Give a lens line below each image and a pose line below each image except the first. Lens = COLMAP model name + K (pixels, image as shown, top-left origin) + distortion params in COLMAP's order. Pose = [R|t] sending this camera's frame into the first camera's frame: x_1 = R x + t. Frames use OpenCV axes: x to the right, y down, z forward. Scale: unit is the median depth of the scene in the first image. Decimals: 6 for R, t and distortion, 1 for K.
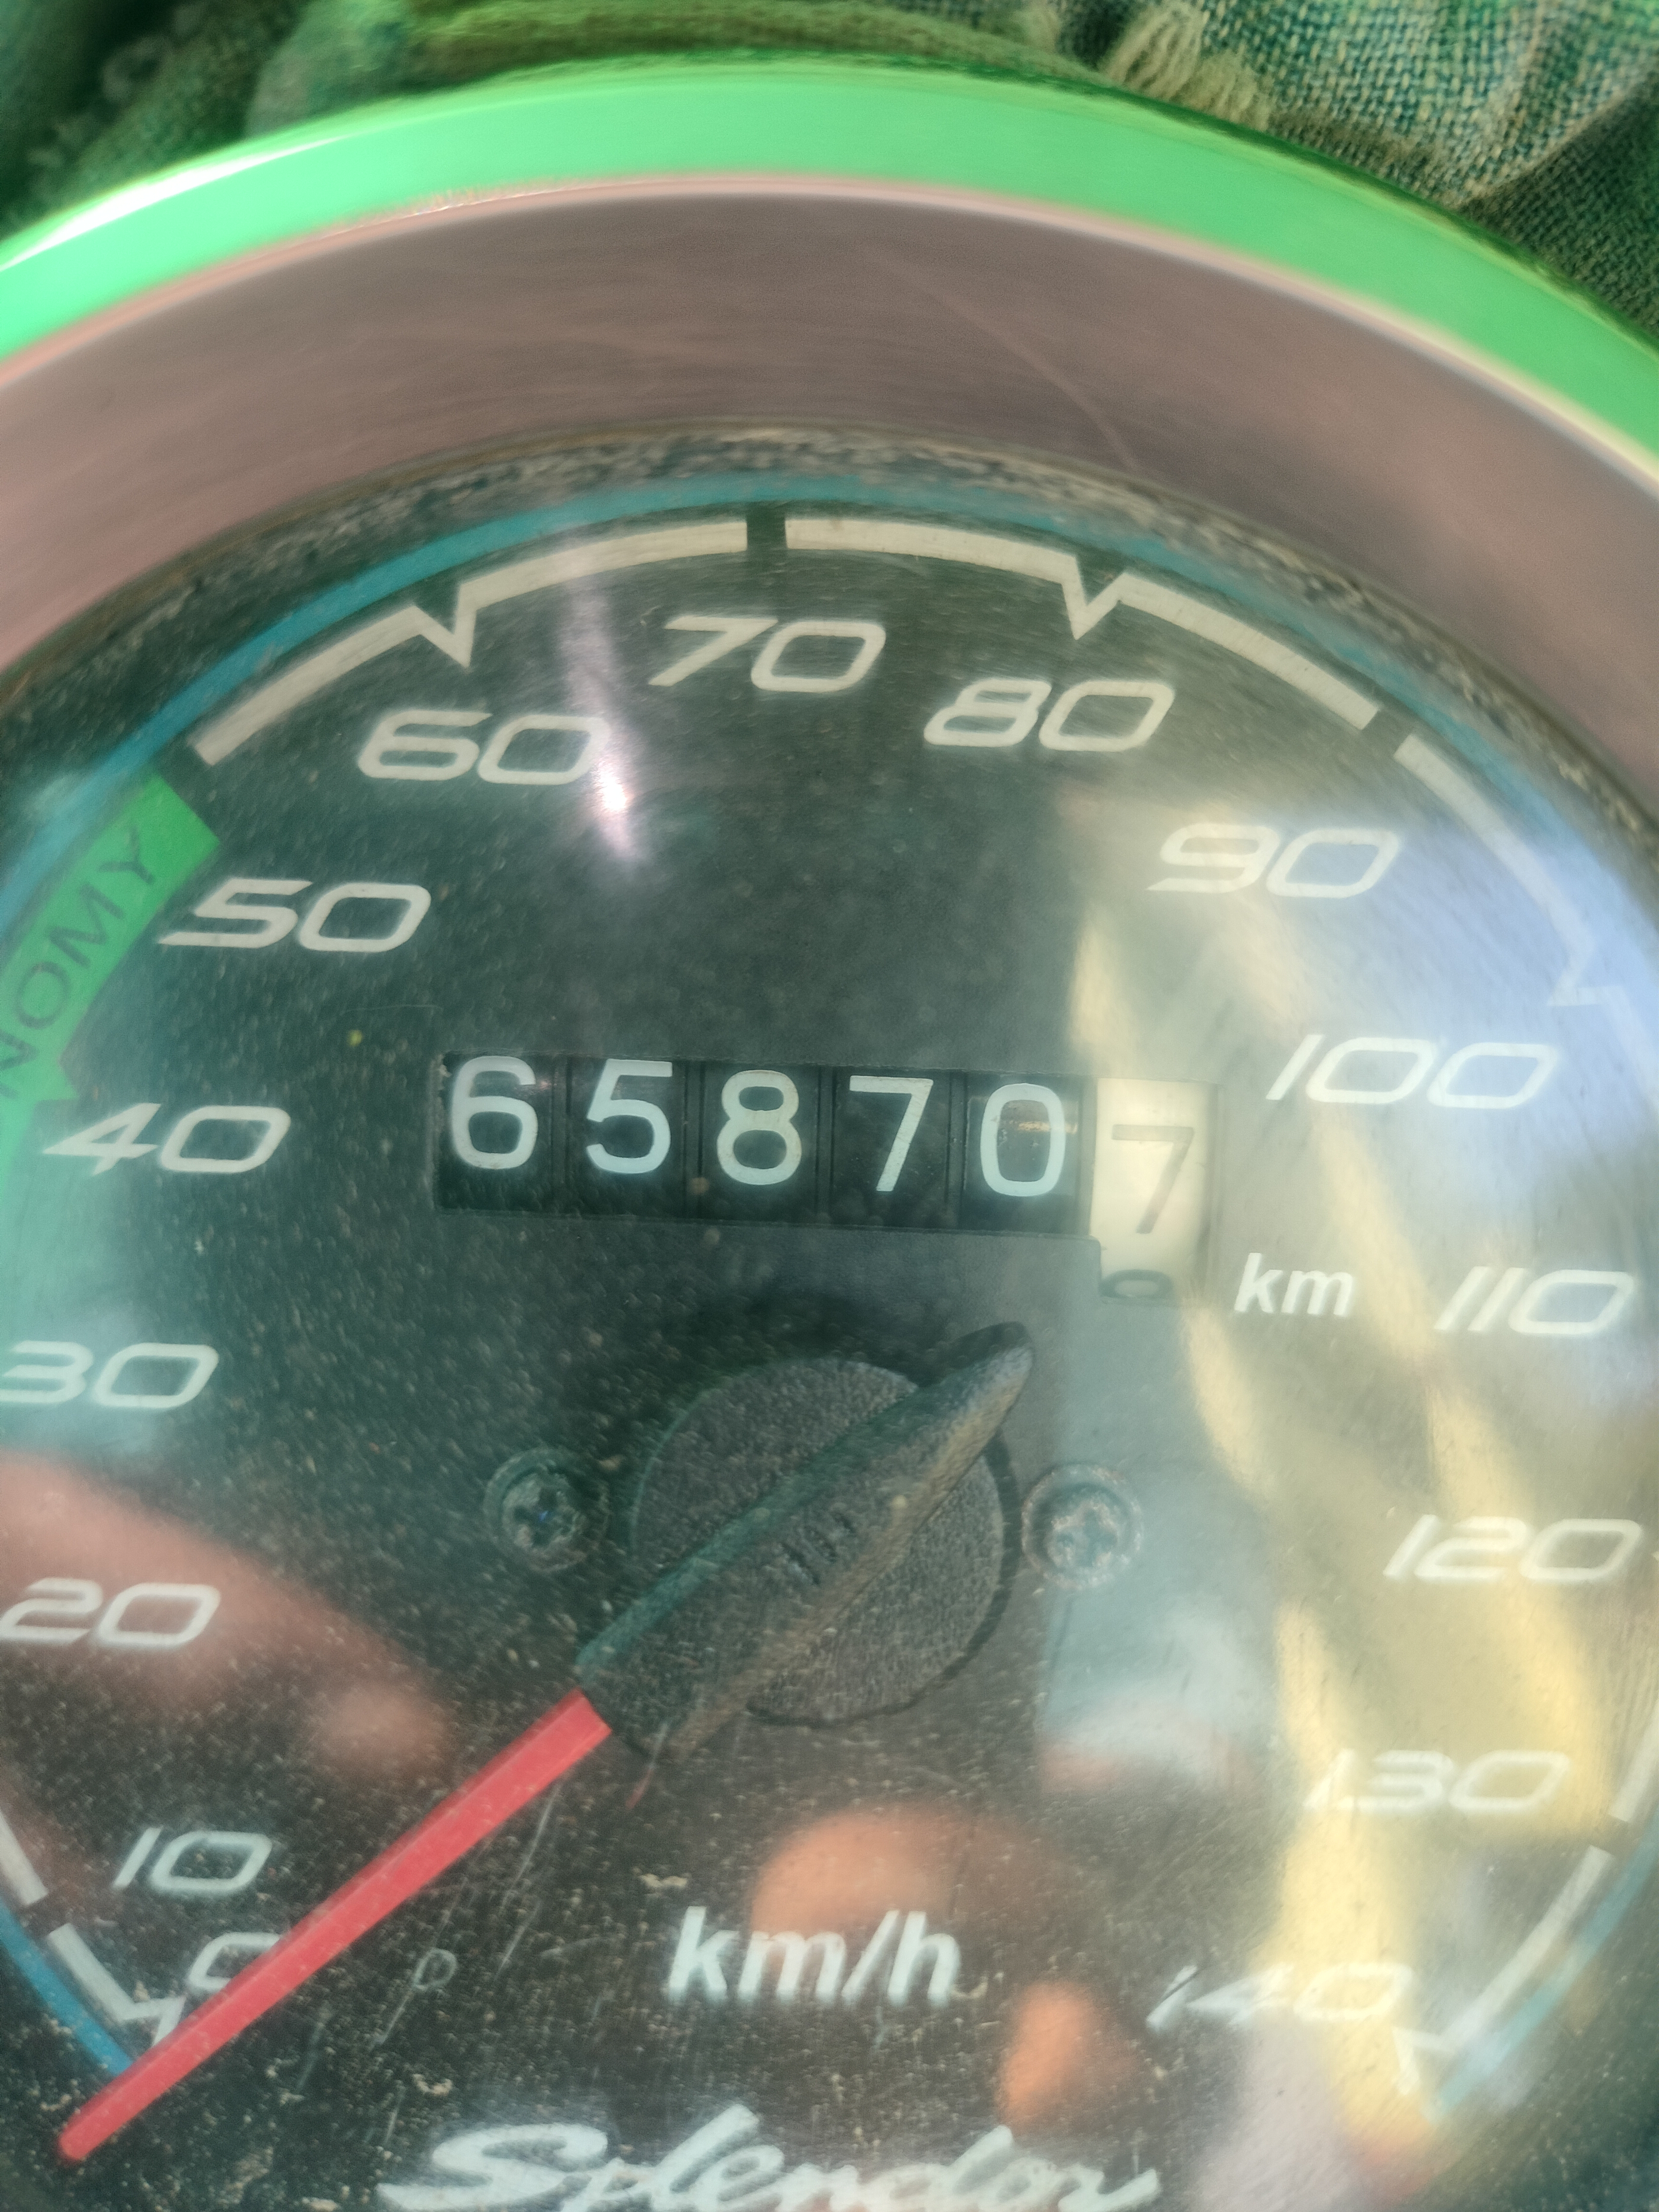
lens RADIAL K [[1854.4, 0, 838.0], [0, 1854.4, 1108.1], [0, 0, 1]] dist [-0.005870, -0.168333]
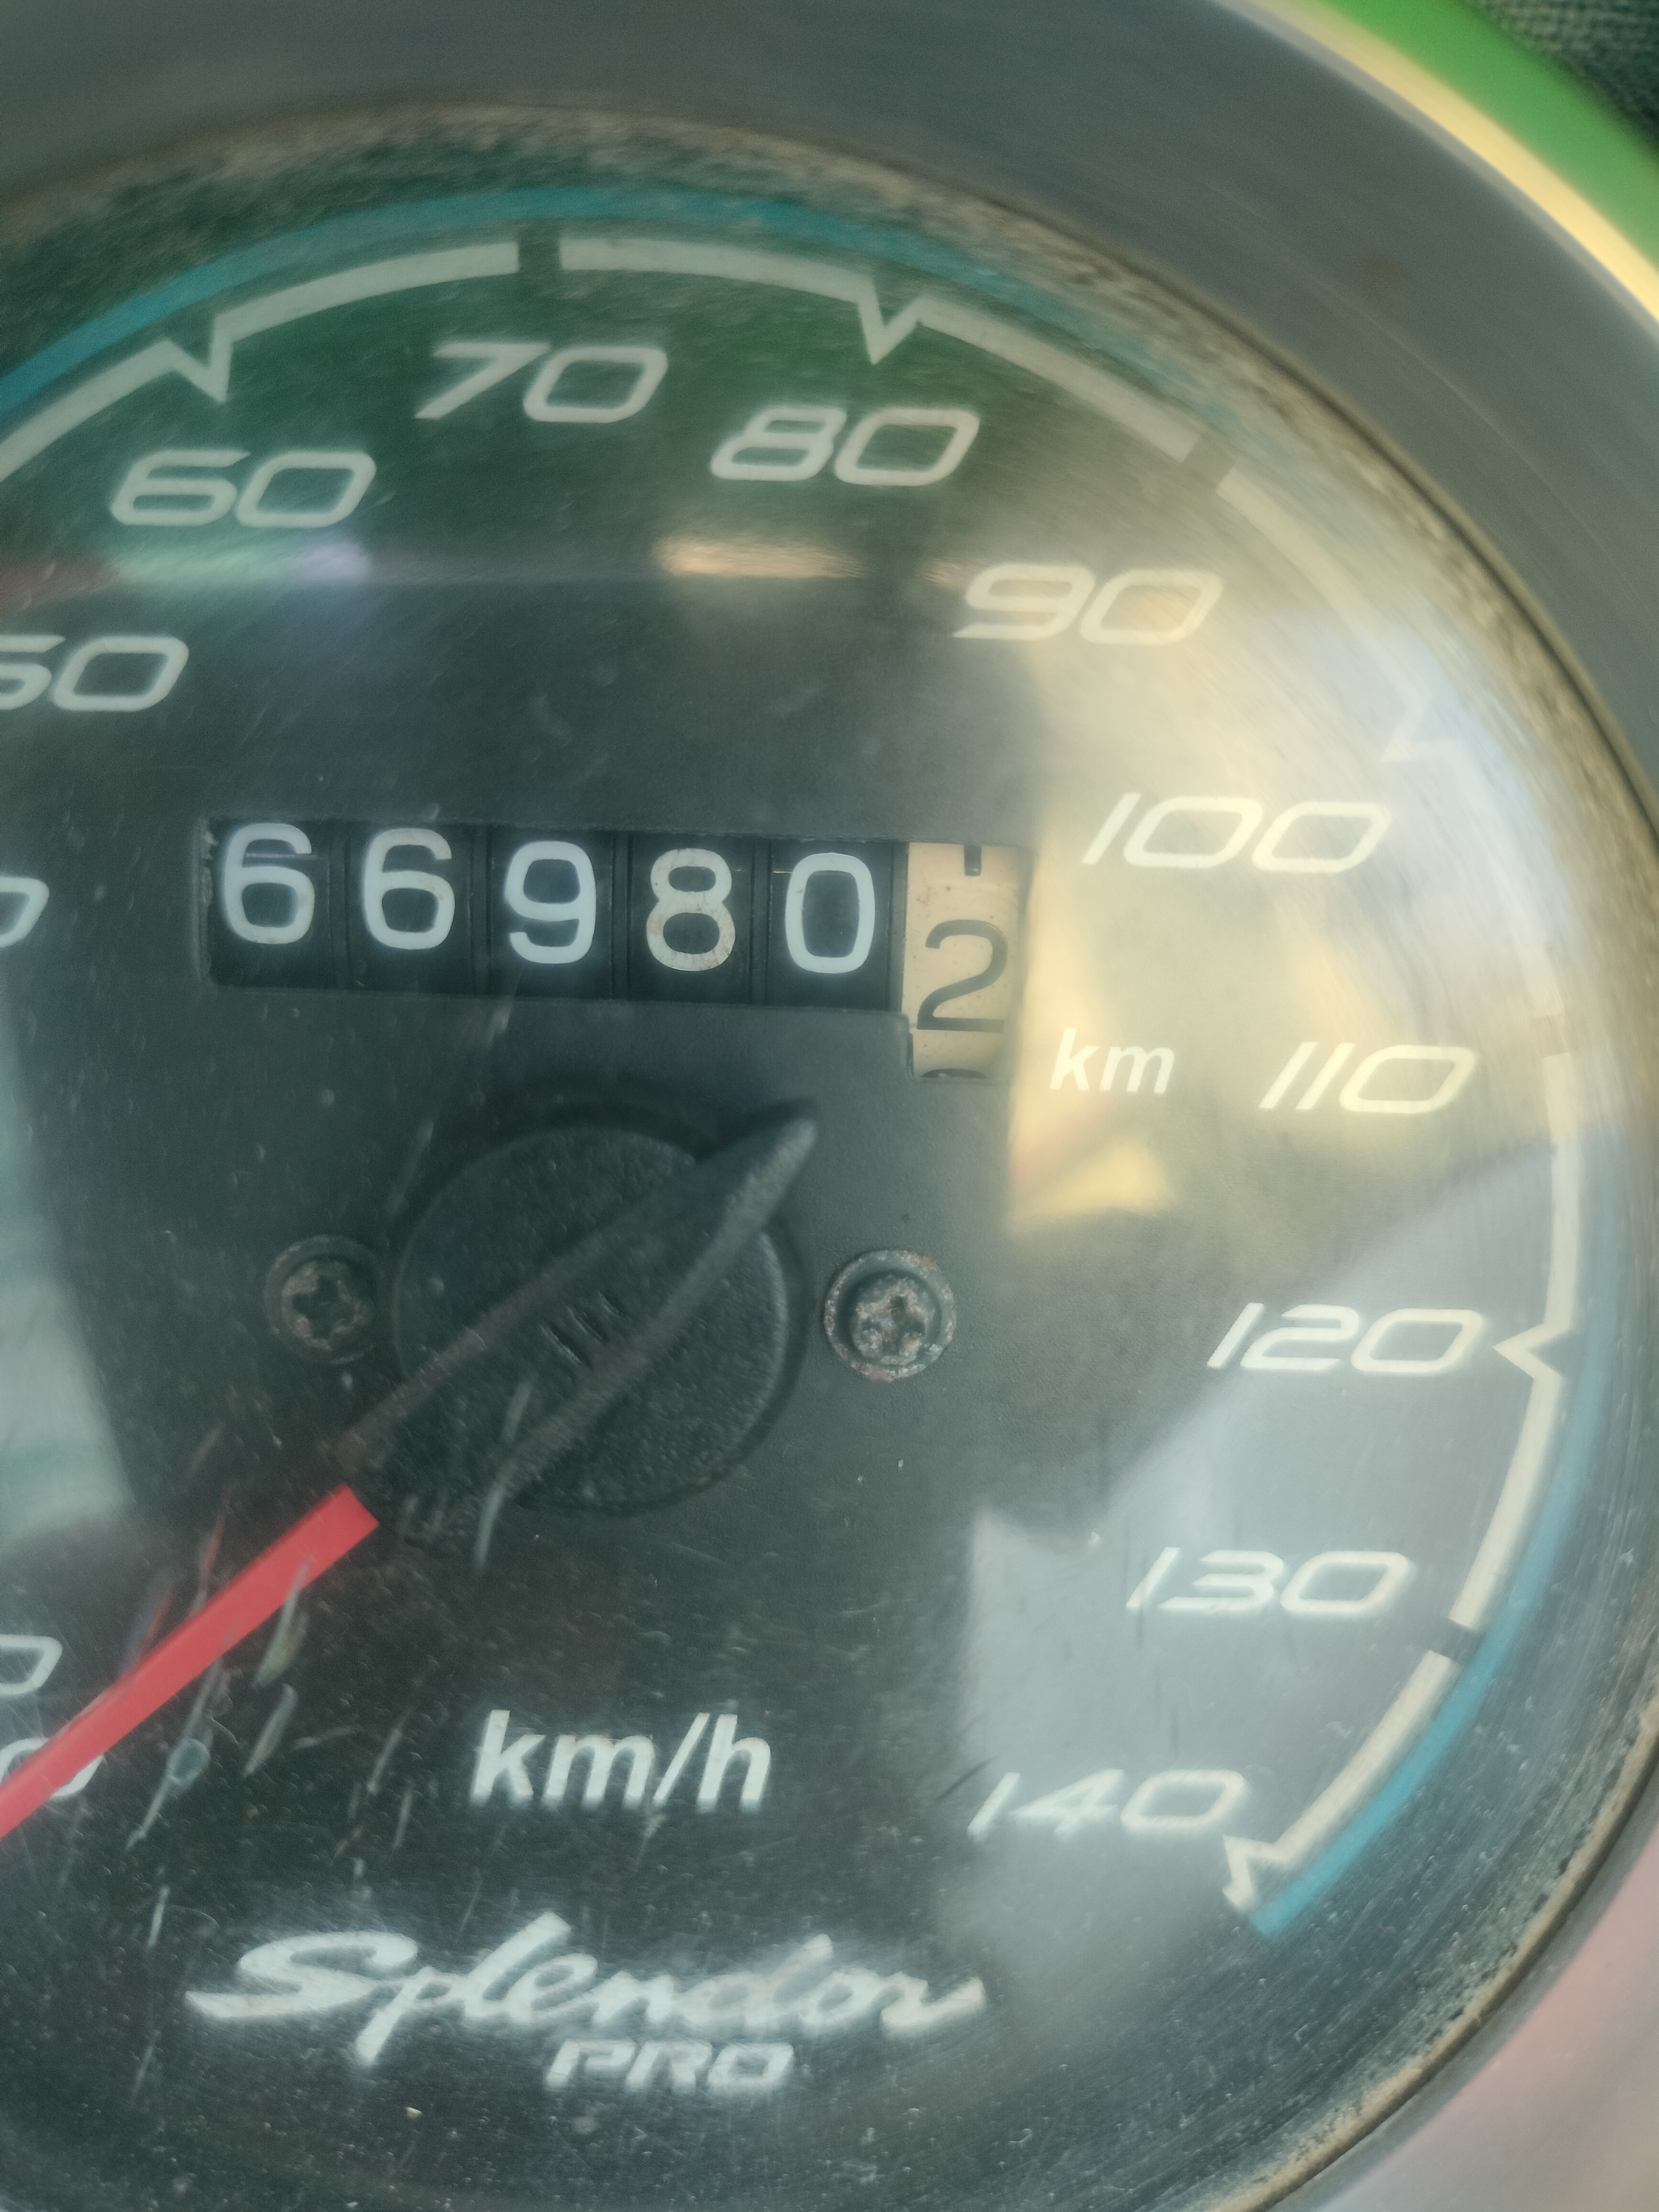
lens RADIAL K [[1854.4, 0, 838.0], [0, 1854.4, 1108.1], [0, 0, 1]] dist [-0.005870, -0.168333]
pose [[0.999978, -0.004298, 0.005135, 0.101460], [0.003930, 0.997567, 0.069610, 0.052814], [-0.005422, -0.069588, 0.997561, 0.050596]]
